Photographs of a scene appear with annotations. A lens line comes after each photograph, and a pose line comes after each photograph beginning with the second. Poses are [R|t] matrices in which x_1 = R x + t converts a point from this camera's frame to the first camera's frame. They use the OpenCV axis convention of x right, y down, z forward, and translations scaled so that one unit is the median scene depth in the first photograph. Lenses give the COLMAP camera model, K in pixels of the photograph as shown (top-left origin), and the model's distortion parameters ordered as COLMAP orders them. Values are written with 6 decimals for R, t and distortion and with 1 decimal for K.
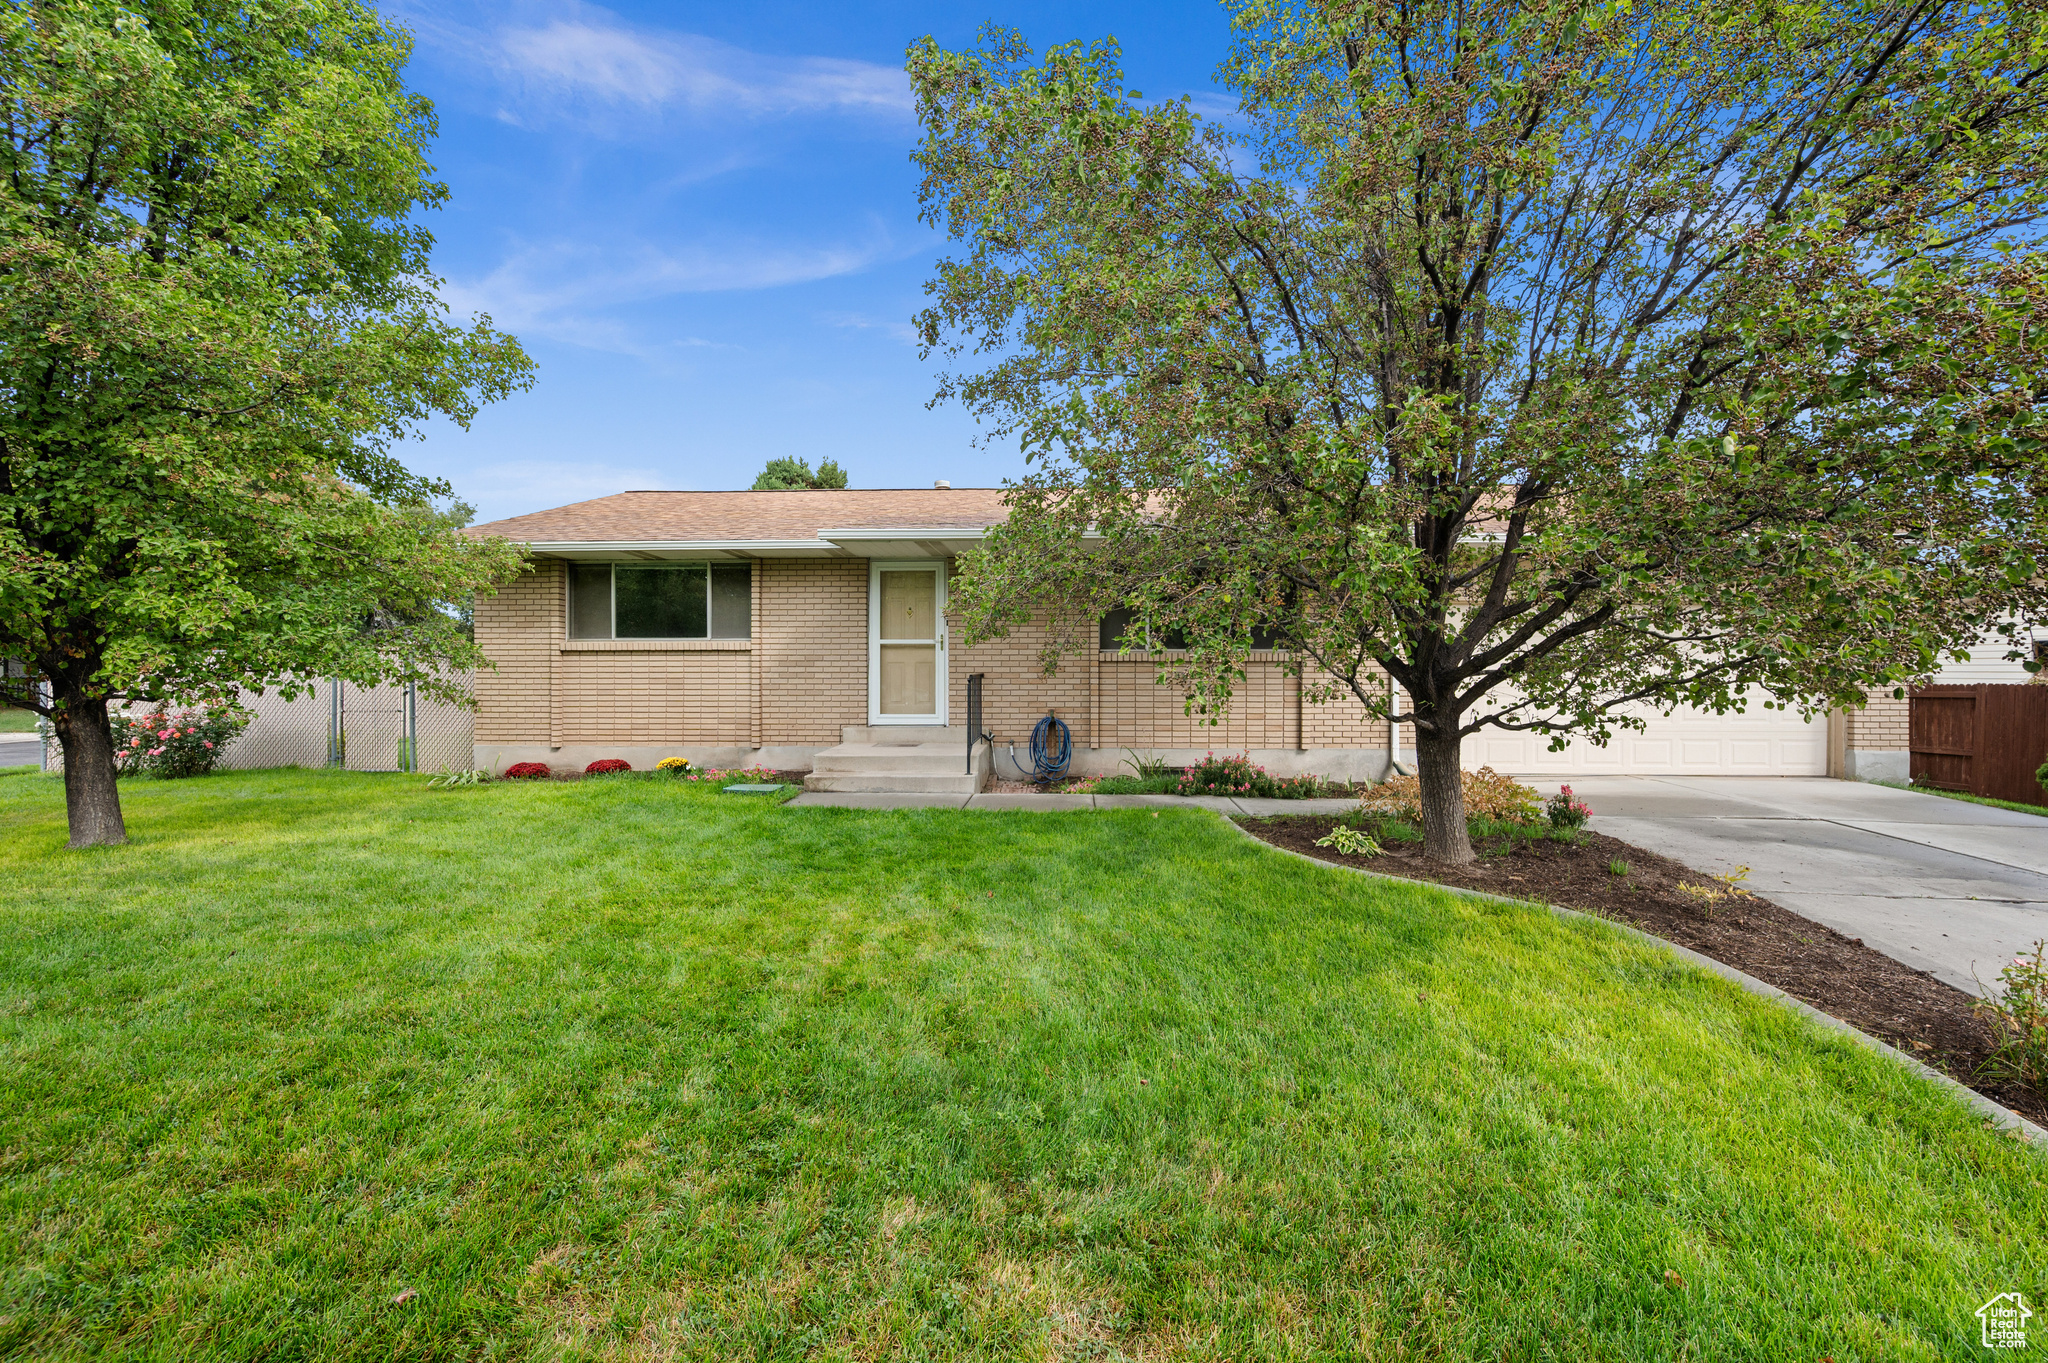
lens RADIAL K [[833.2, 0, 1026.4], [0, 833.2, 679.7], [0, 0, 1]] dist [0.007549, -0.000172]
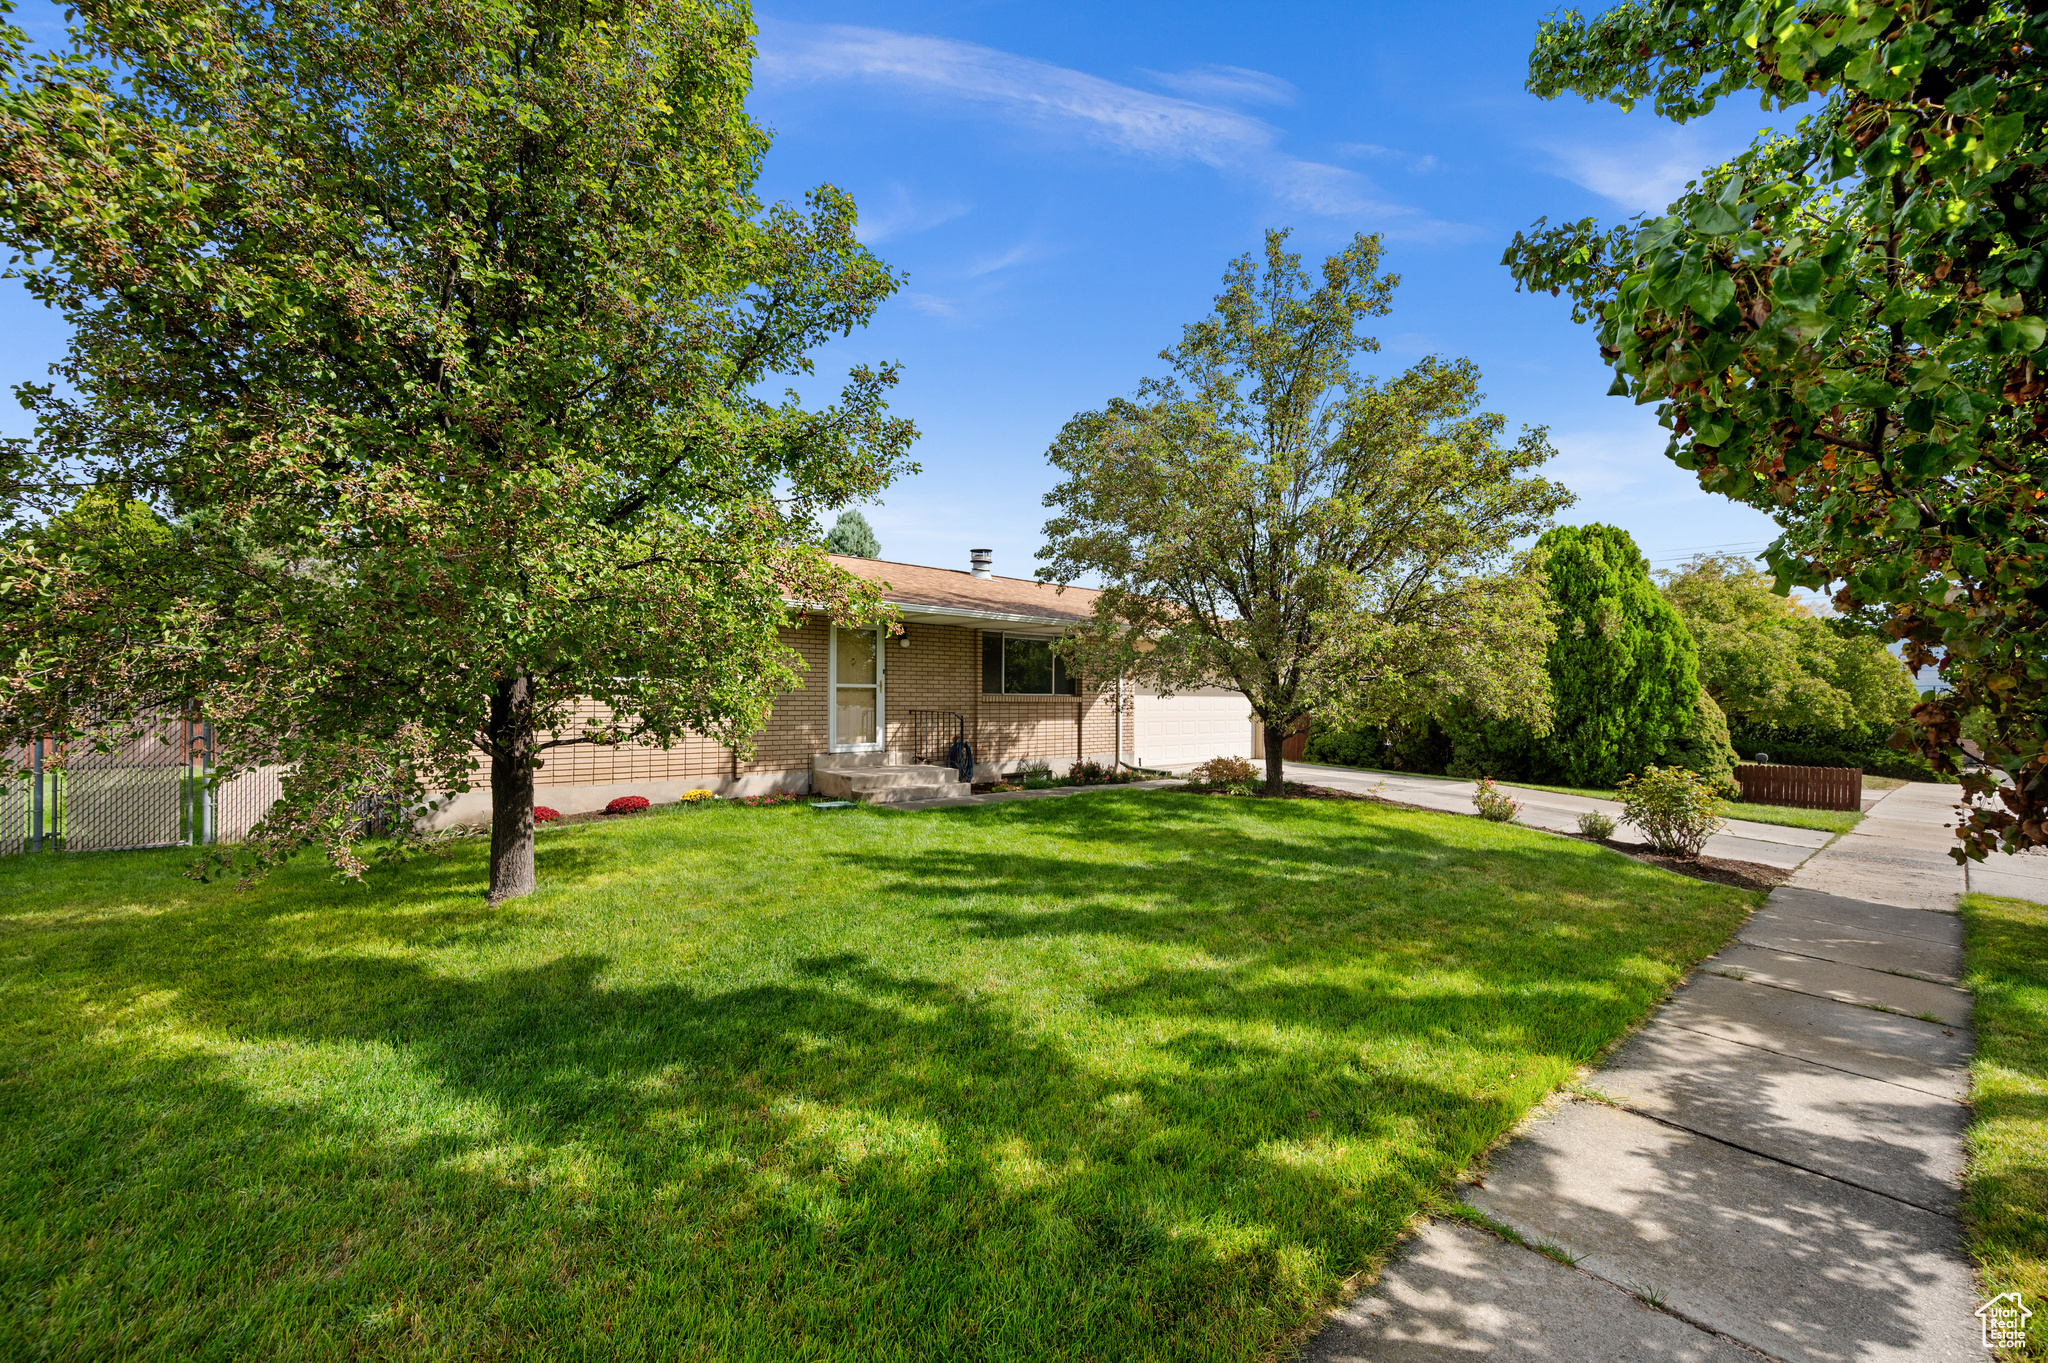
lens RADIAL K [[833.2, 0, 1033.6], [0, 833.2, 693.1], [0, 0, 1]] dist [0.007549, -0.000172]
pose [[0.715977, 0.010079, 0.698051, -0.871644], [0.001122, 0.999878, -0.015588, -0.015532], [-0.698123, 0.011944, 0.715878, -0.089935]]
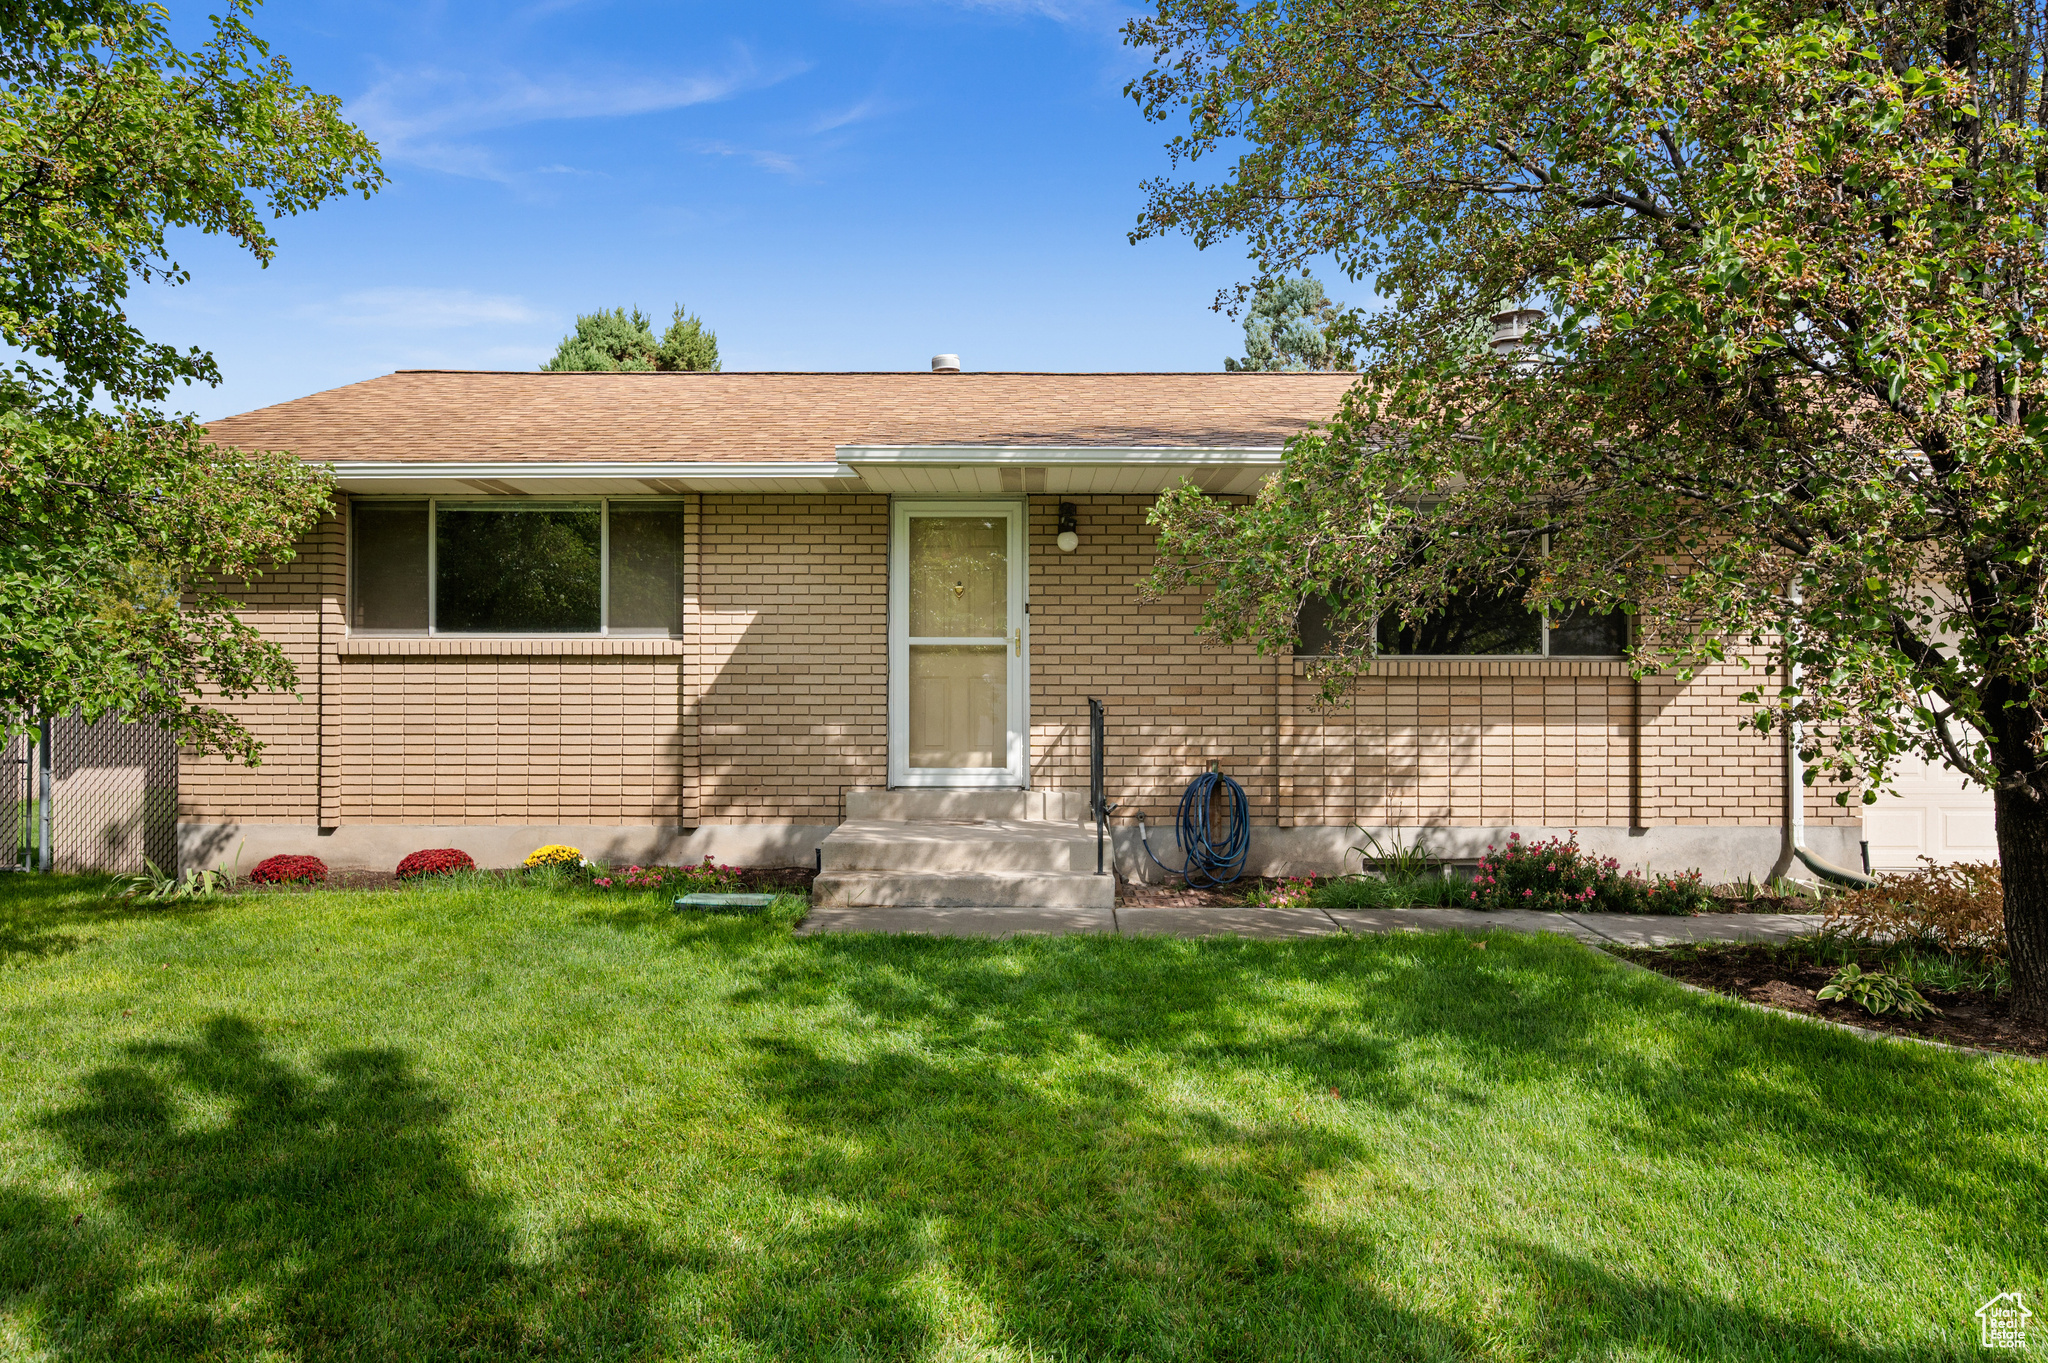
lens RADIAL K [[1441.1, 0, 1021.4], [0, 1441.1, 678.0], [0, 0, 1]] dist [-0.001146, -0.001952]
pose [[0.998725, 0.002698, 0.050401, -0.156104], [-0.001949, 0.999887, -0.014908, -0.005811], [-0.050436, 0.014790, 0.998618, 0.010773]]
